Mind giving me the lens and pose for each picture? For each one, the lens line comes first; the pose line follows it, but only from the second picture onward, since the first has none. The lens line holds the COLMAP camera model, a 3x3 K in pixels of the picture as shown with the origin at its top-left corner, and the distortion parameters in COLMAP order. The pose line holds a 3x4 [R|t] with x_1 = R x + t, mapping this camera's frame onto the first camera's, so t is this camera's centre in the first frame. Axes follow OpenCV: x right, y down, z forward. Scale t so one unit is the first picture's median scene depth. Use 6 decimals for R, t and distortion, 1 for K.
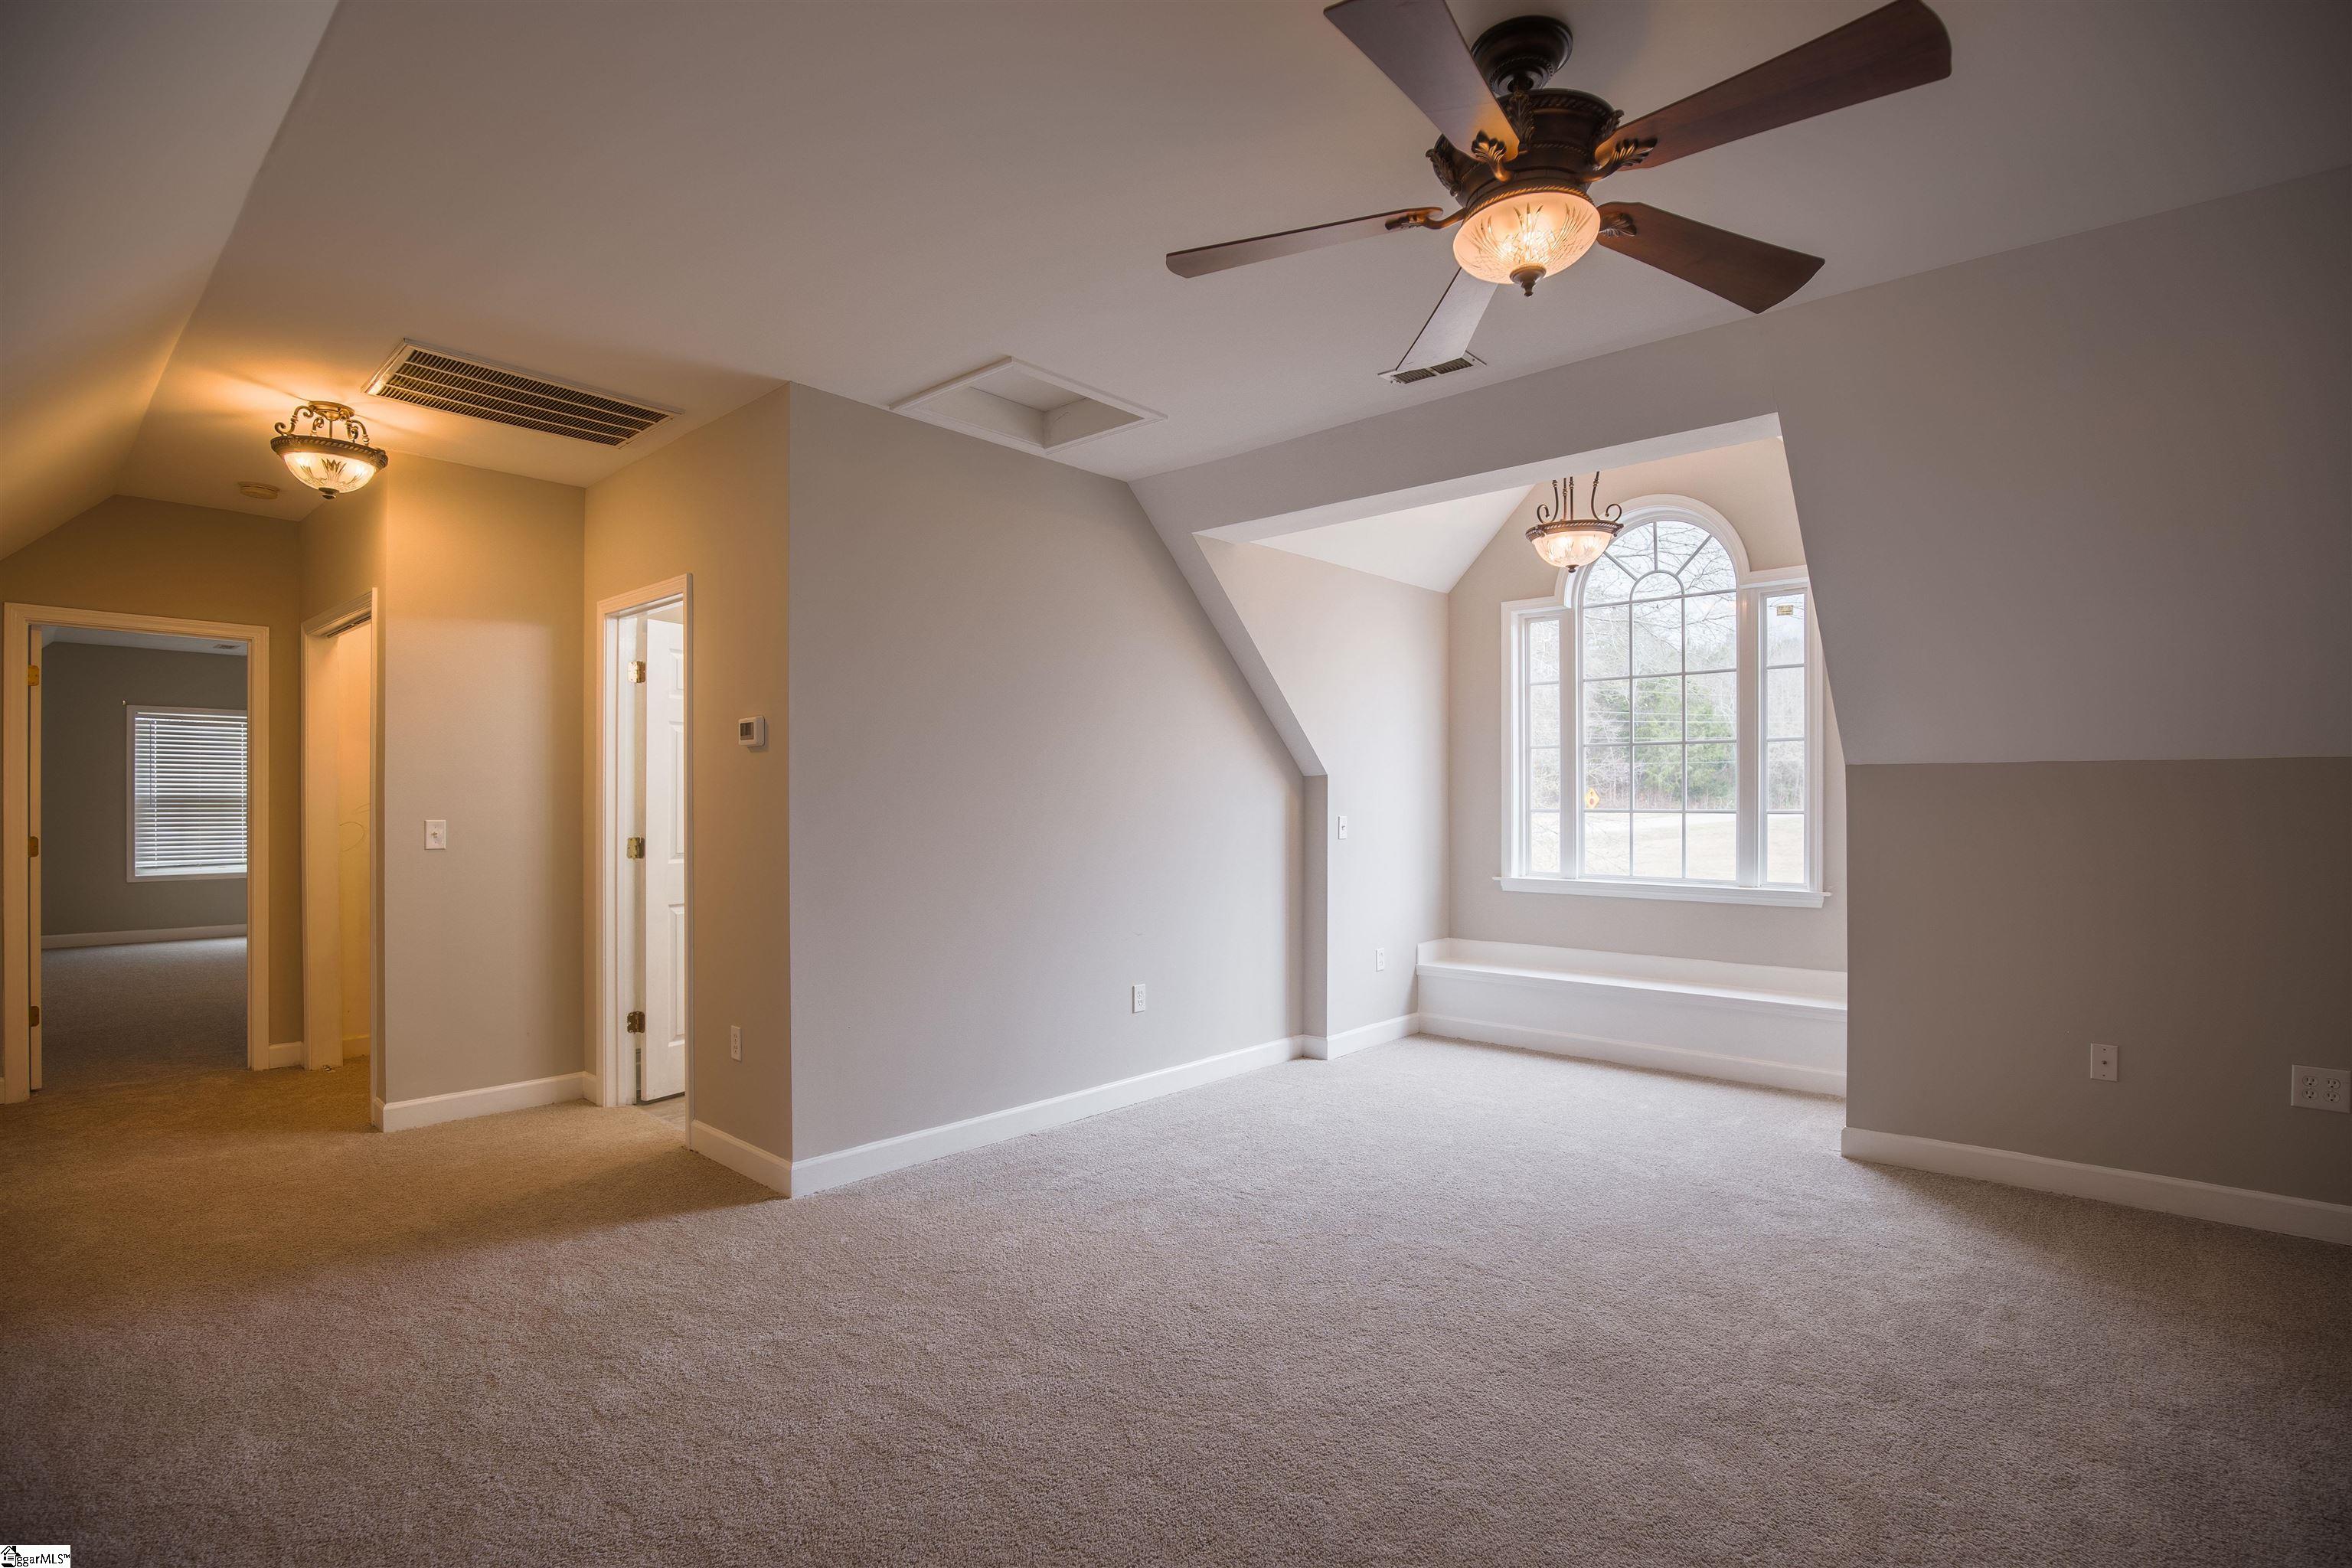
lens RADIAL K [[1101.7, 0, 1178.6], [0, 1101.7, 788.4], [0, 0, 1]] dist [-0.037786, 0.007253]
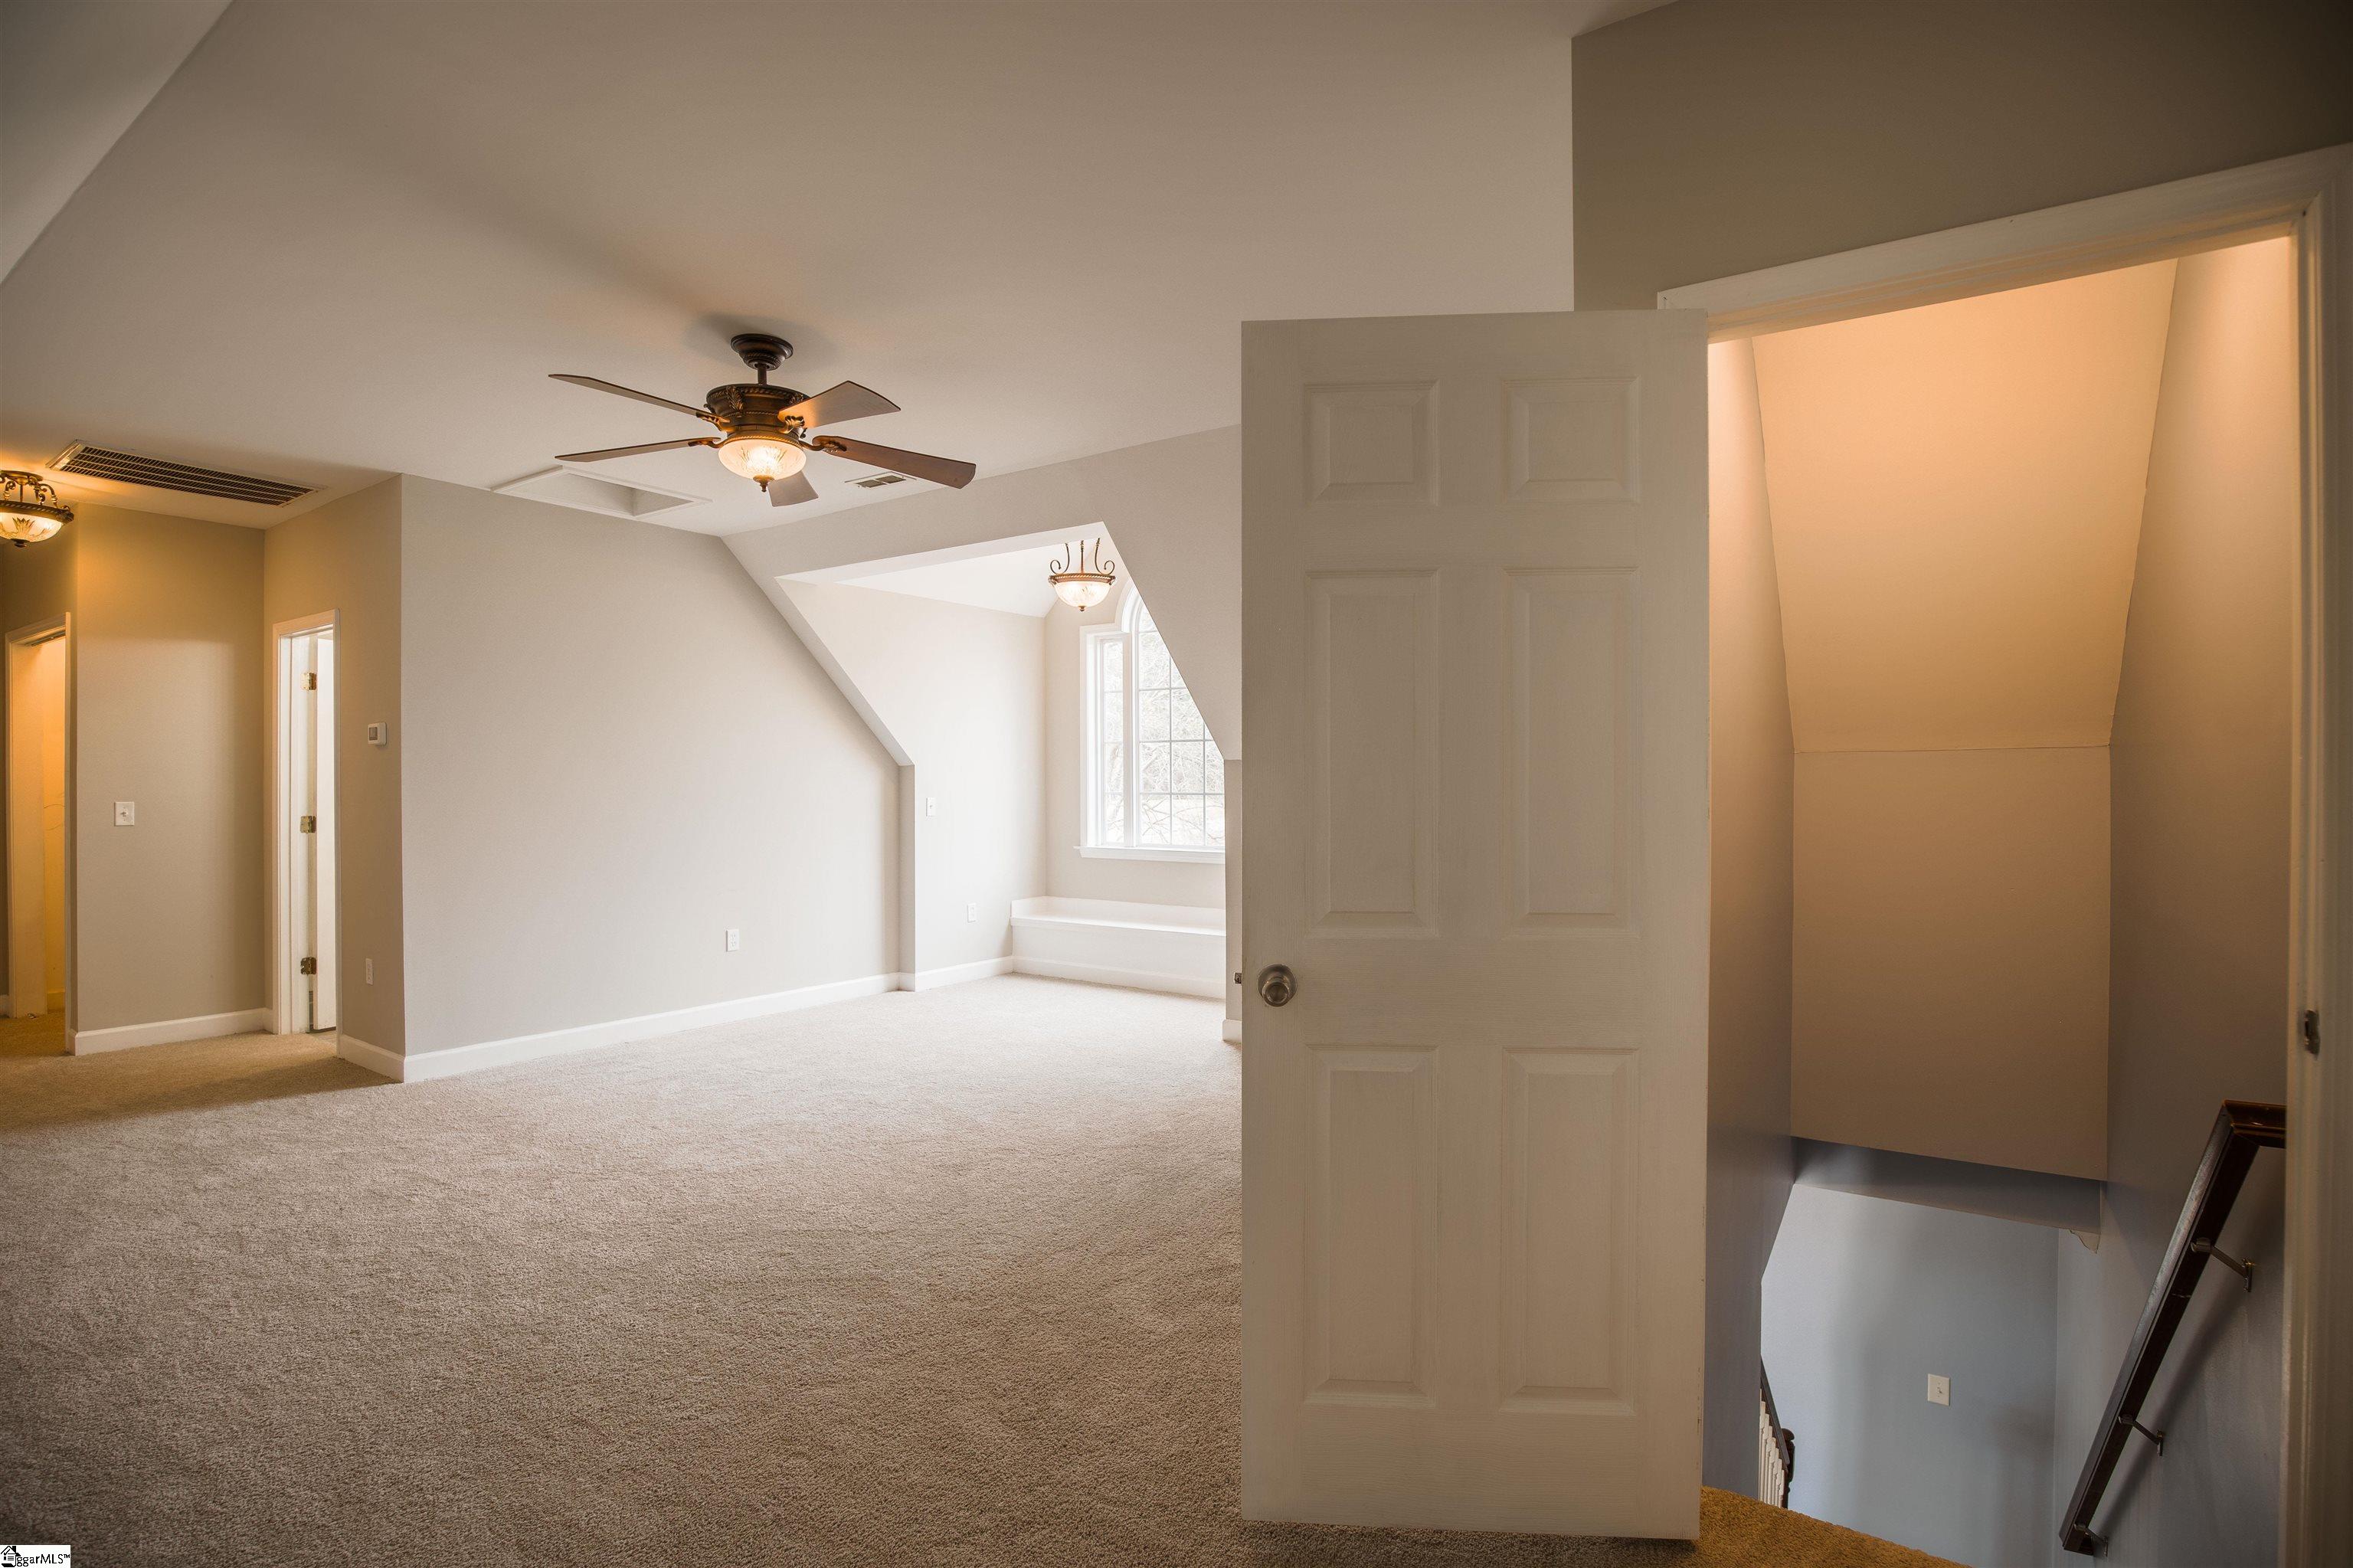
lens RADIAL K [[1102.2, 0, 1187.9], [0, 1102.2, 775.9], [0, 0, 1]] dist [-0.037786, 0.007253]
pose [[0.990486, 0.000821, 0.137614, 0.328316], [-0.001273, 0.999994, 0.003198, -0.005600], [-0.137610, -0.003343, 0.990481, -0.351013]]
